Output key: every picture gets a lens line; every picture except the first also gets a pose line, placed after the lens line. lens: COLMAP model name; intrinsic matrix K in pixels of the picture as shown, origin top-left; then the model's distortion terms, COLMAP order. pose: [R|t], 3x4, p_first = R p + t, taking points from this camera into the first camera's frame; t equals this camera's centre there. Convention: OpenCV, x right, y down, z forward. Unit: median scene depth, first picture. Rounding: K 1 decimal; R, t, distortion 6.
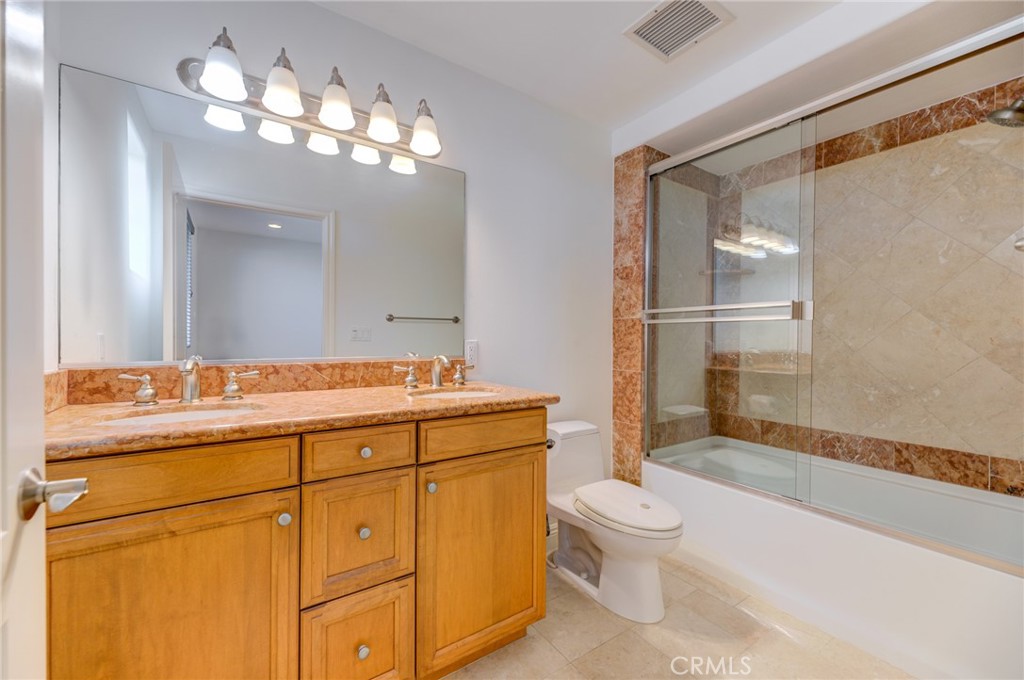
lens RADIAL K [[412.4, 0, 512.1], [0, 412.4, 343.8], [0, 0, 1]] dist [0.003485, 0.000144]
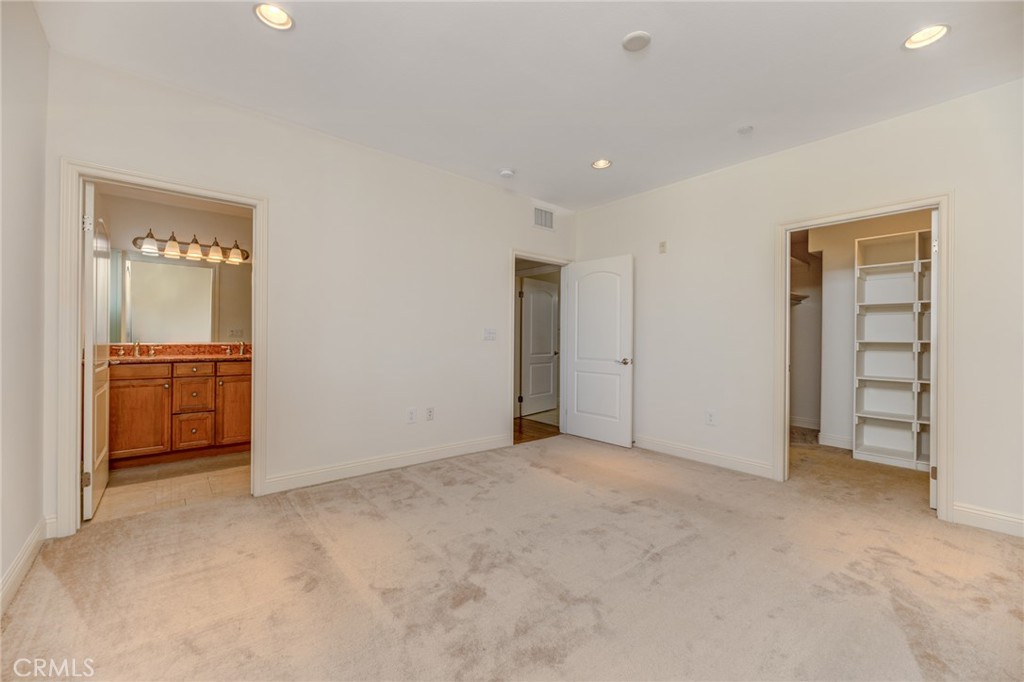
lens RADIAL K [[412.4, 0, 513.3], [0, 412.4, 336.4], [0, 0, 1]] dist [0.003485, 0.000144]
pose [[0.994715, 0.004896, 0.102560, 1.740565], [-0.003892, 0.999942, -0.009996, 0.015227], [-0.102603, 0.009544, 0.994677, -2.420769]]
